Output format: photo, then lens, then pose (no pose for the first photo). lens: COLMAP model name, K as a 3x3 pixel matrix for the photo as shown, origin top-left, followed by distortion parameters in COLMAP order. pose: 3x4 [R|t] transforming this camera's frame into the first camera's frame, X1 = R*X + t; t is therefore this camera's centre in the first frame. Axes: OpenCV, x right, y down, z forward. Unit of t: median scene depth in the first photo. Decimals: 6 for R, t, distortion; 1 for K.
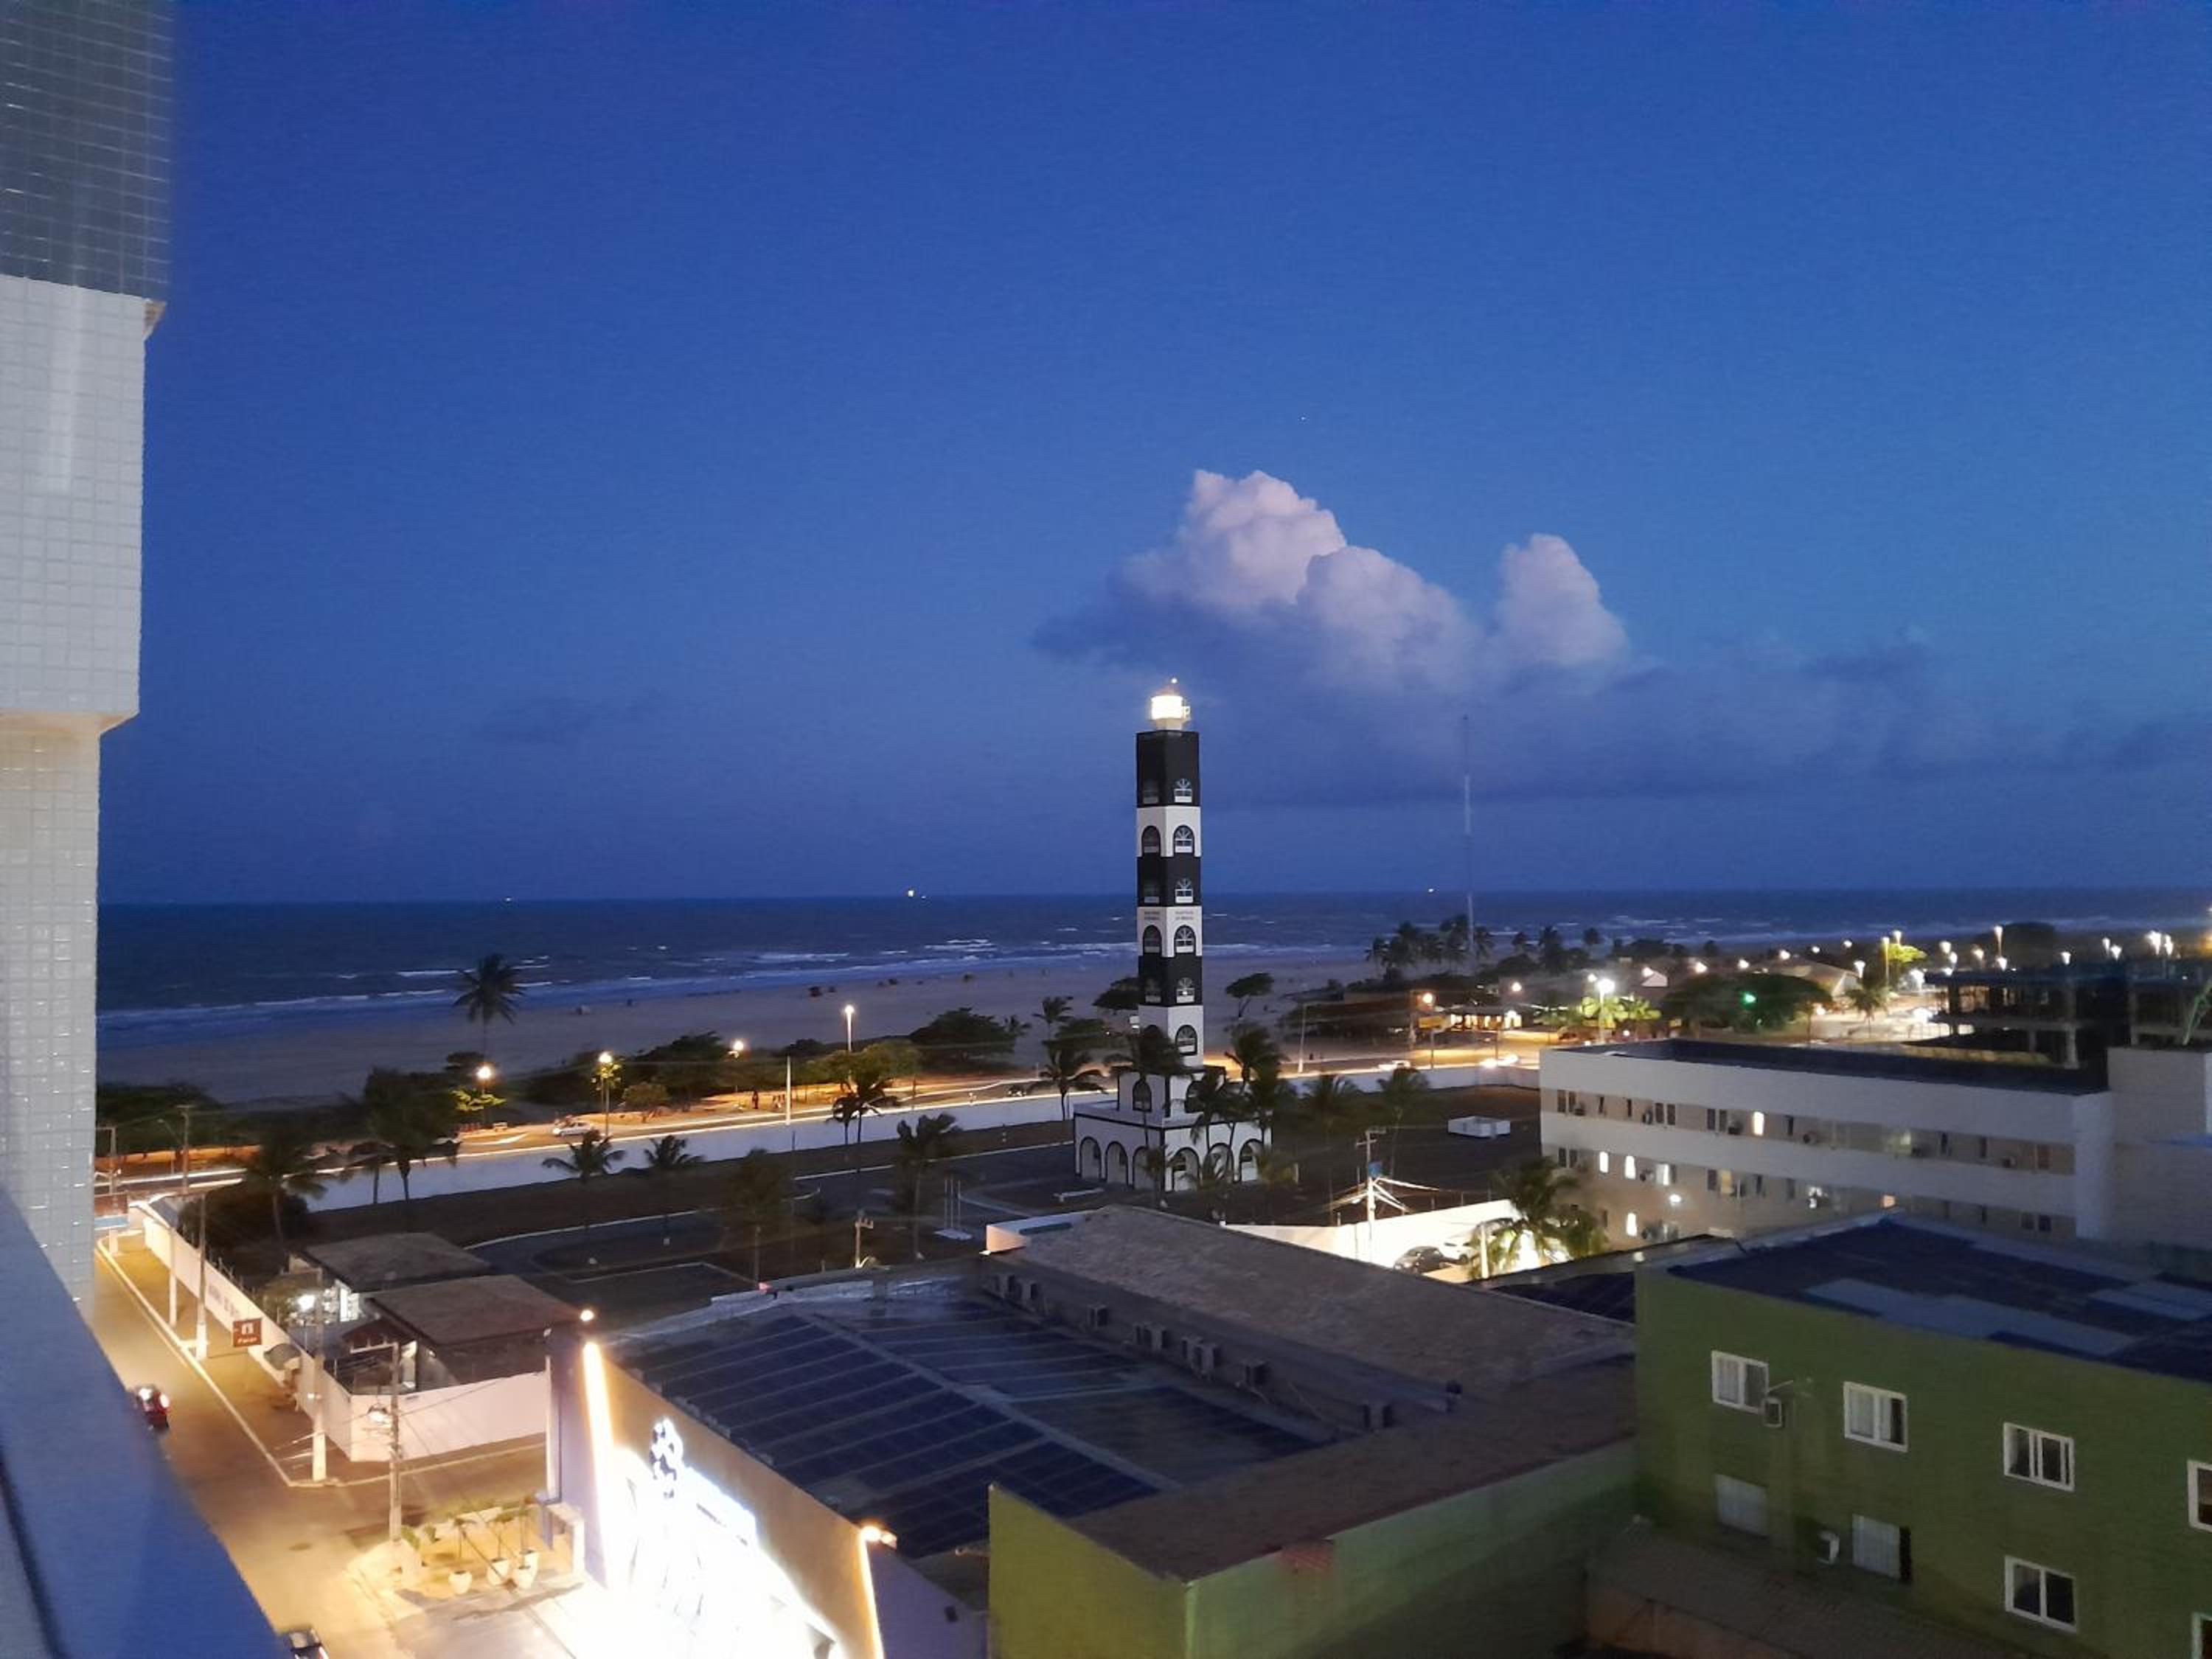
lens RADIAL K [[1715.6, 0, 1105.4], [0, 1715.6, 808.7], [0, 0, 1]] dist [0.067908, -0.116205]
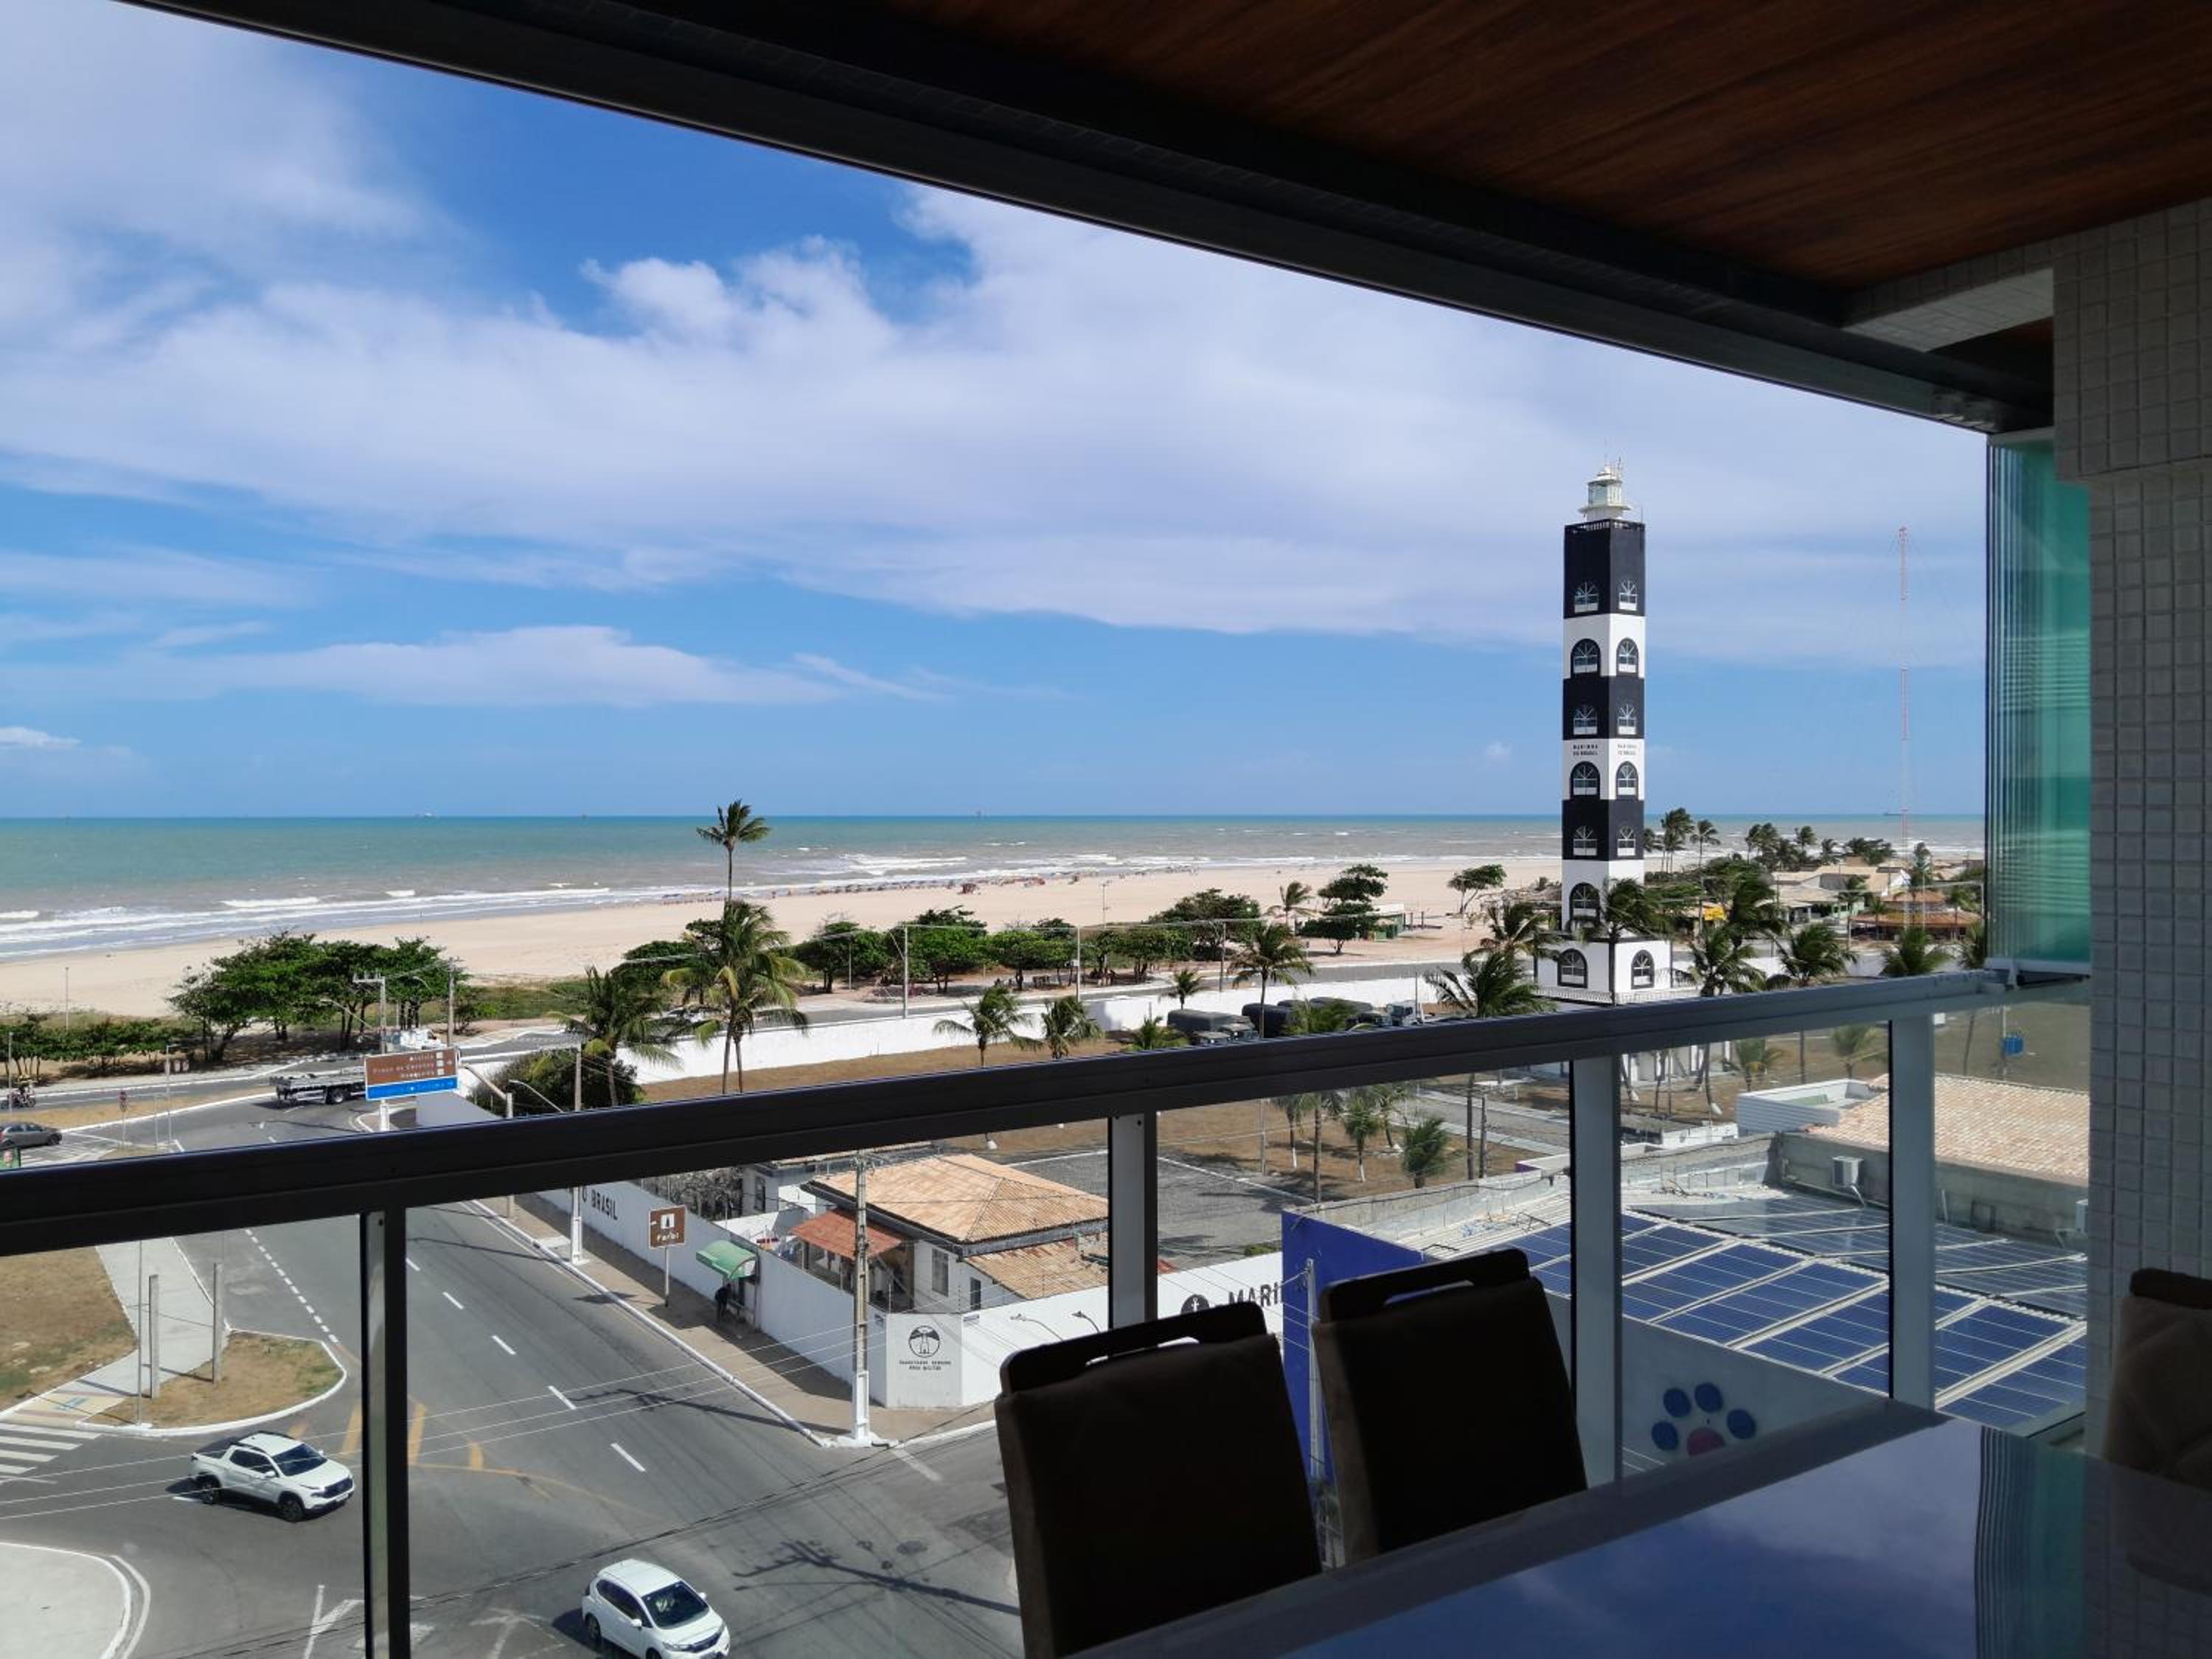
lens RADIAL K [[1715.6, 0, 1092.9], [0, 1715.6, 834.7], [0, 0, 1]] dist [0.067908, -0.116205]
pose [[0.999318, 0.007067, -0.036232, -0.177929], [-0.004907, 0.998224, 0.059369, 0.055098], [0.036587, -0.059151, 0.997578, 0.169699]]
